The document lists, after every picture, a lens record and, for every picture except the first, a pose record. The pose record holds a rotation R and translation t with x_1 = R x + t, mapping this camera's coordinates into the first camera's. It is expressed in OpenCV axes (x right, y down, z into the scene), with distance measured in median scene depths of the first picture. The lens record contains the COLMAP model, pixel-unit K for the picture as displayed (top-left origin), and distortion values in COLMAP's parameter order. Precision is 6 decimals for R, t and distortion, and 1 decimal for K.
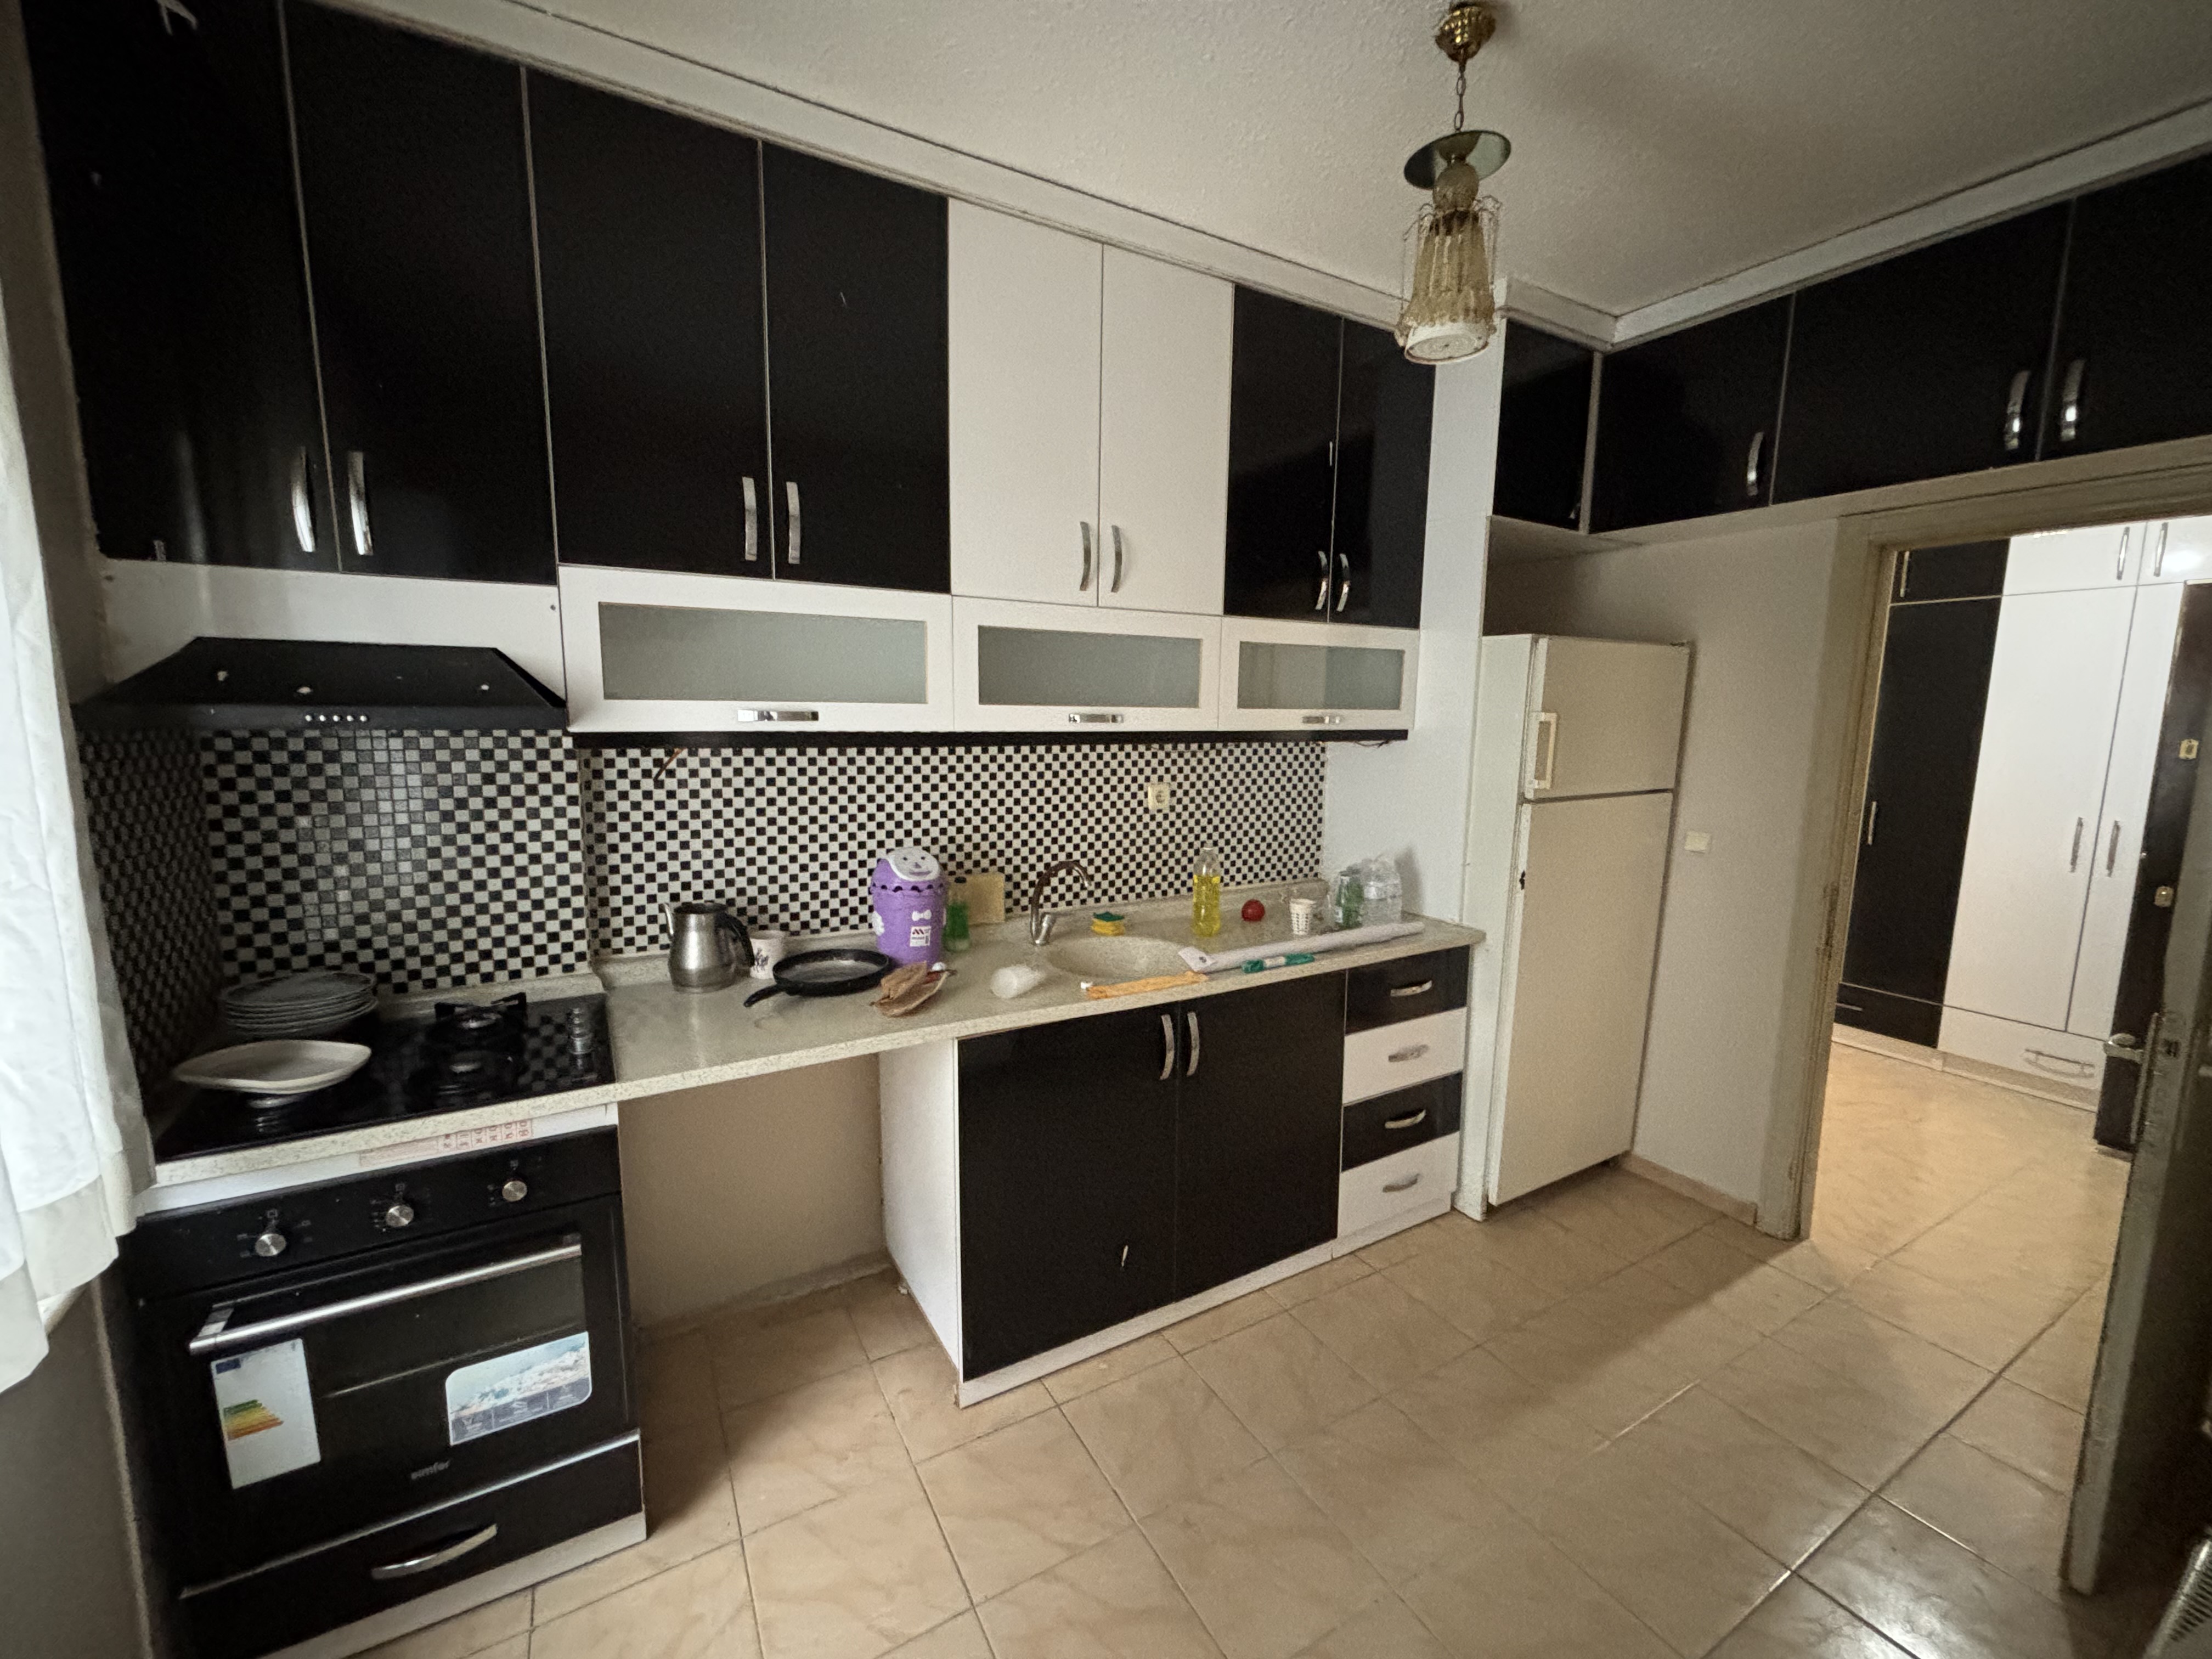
lens RADIAL K [[900.0, 0, 1106.0], [0, 900.0, 829.5], [0, 0, 1]] dist [0.000018, -0.000015]
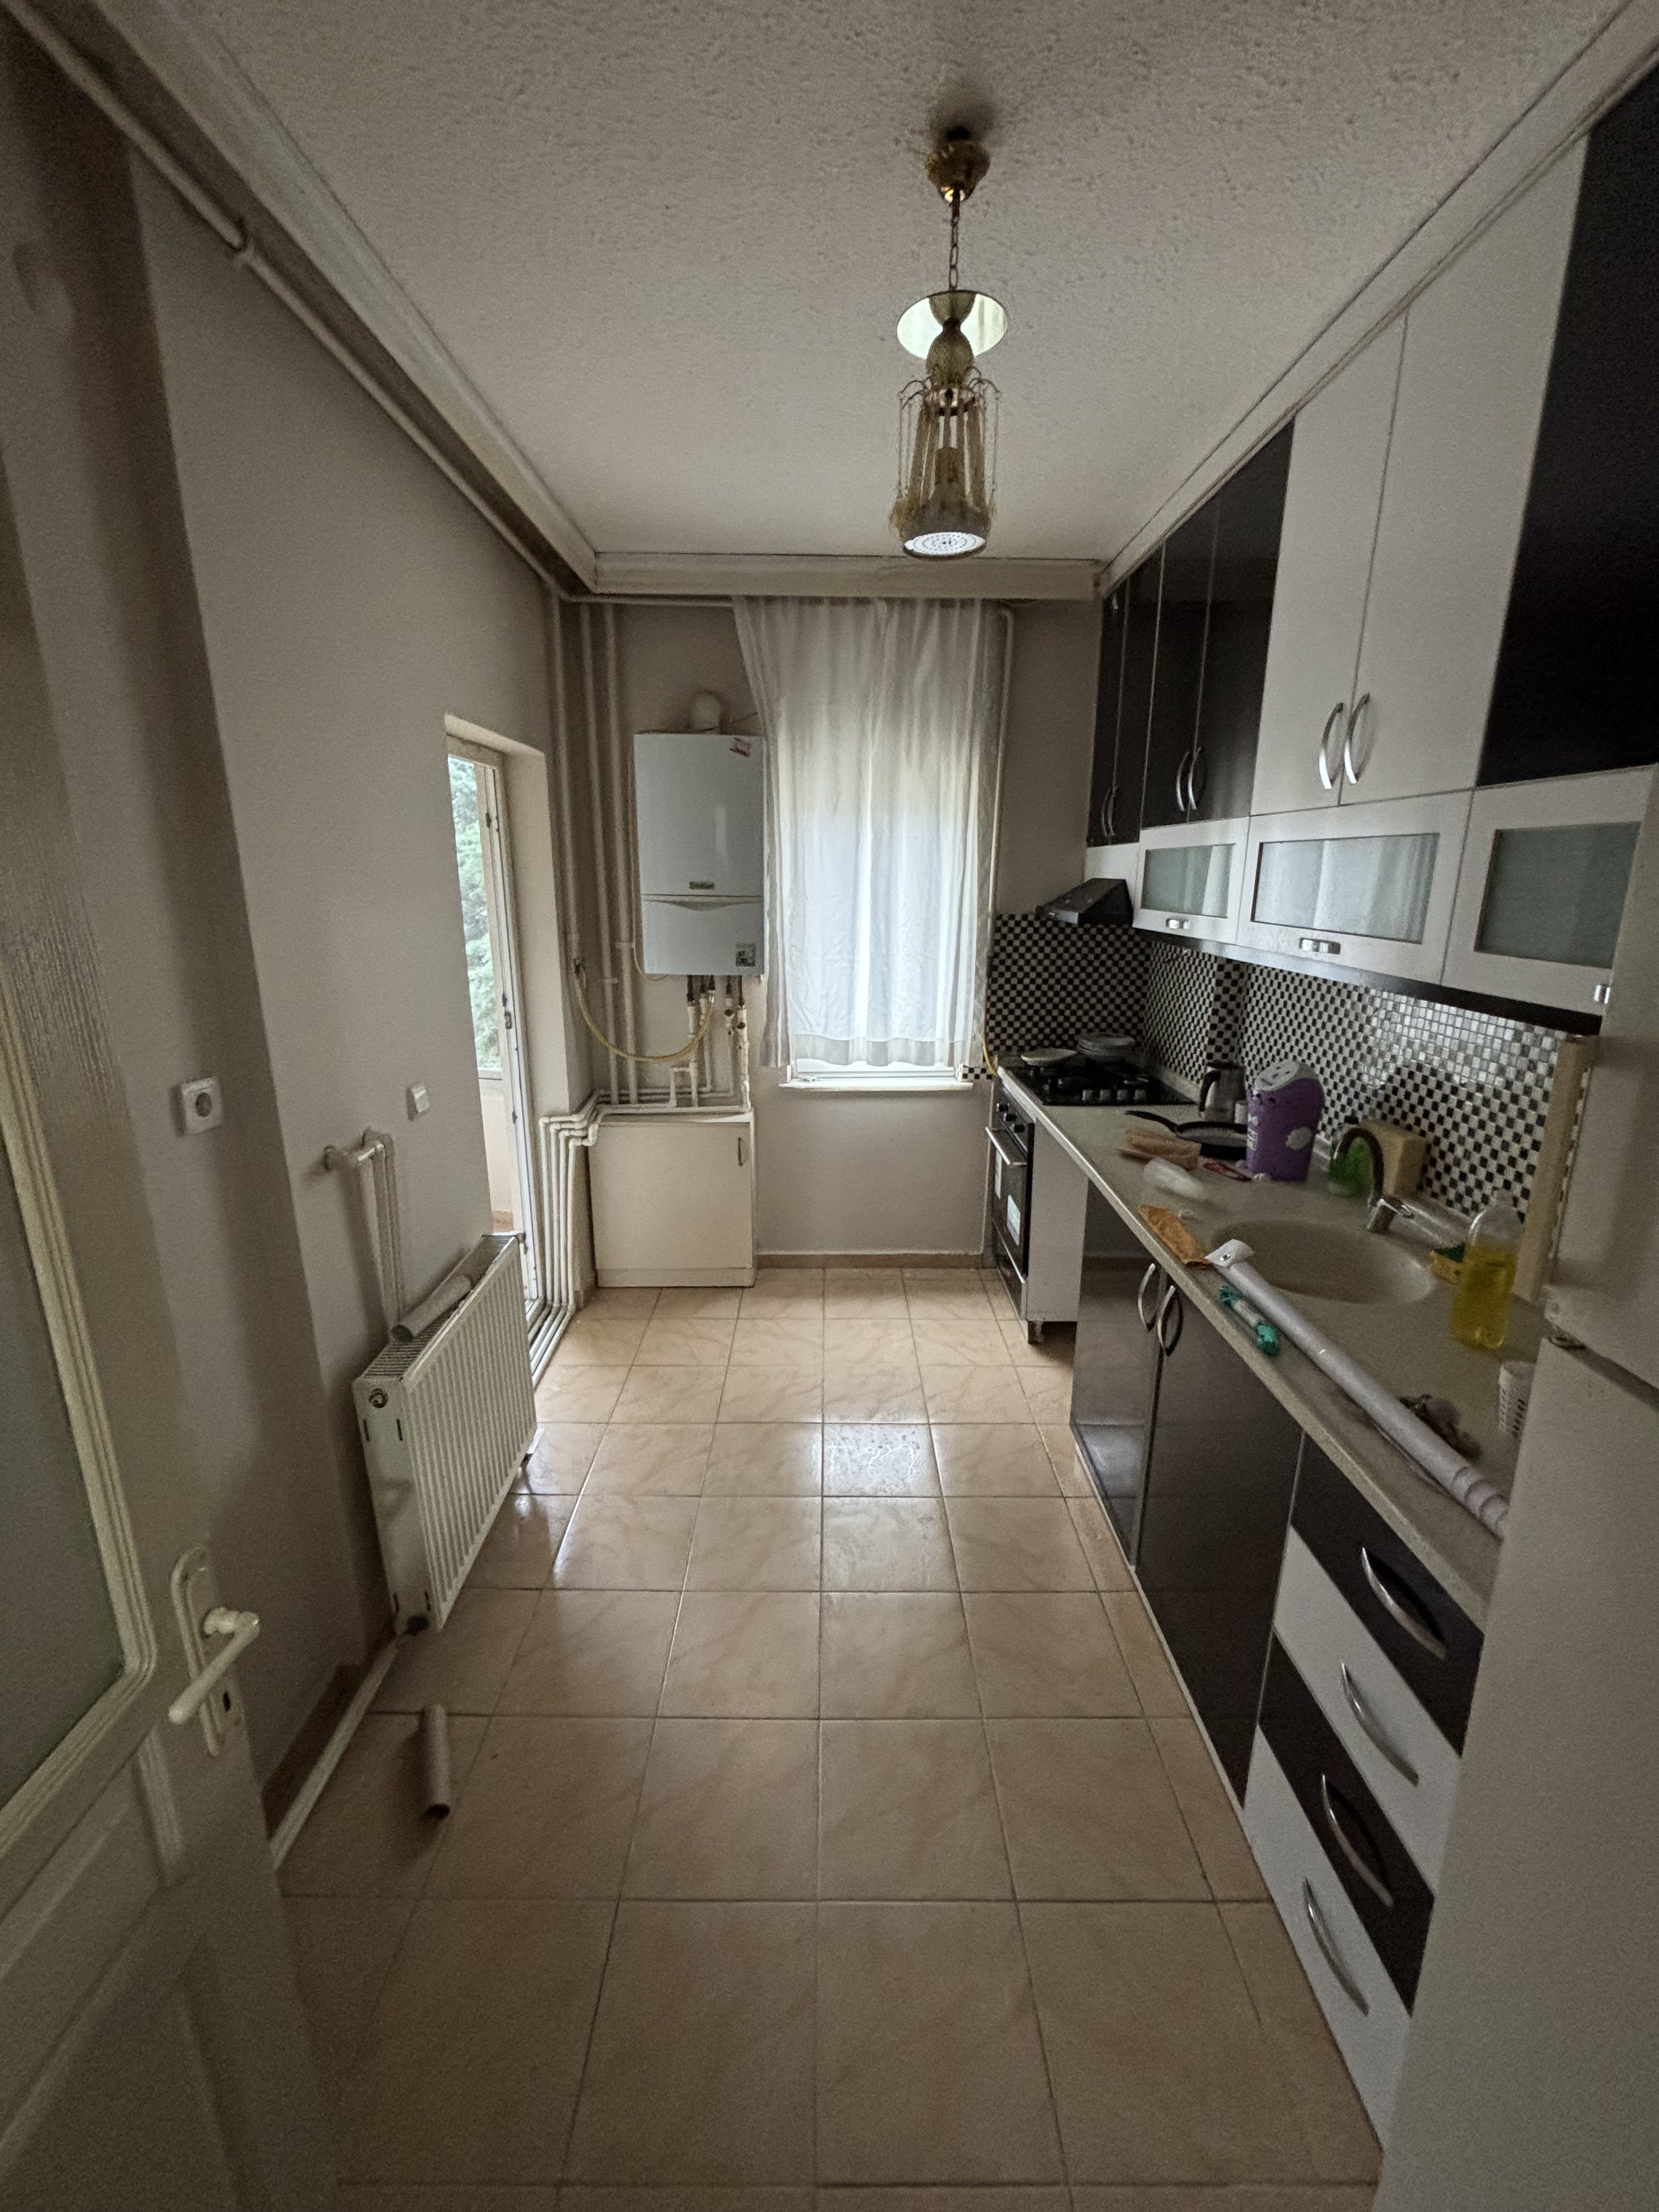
lens RADIAL K [[900.0, 0, 829.5], [0, 900.0, 1106.0], [0, 0, 1]] dist [0.000018, -0.000015]
pose [[-0.488301, 0.208520, -0.847397, 0.862533], [-0.126293, 0.943926, 0.305048, -0.169178], [0.863489, 0.255975, -0.434585, 0.945136]]
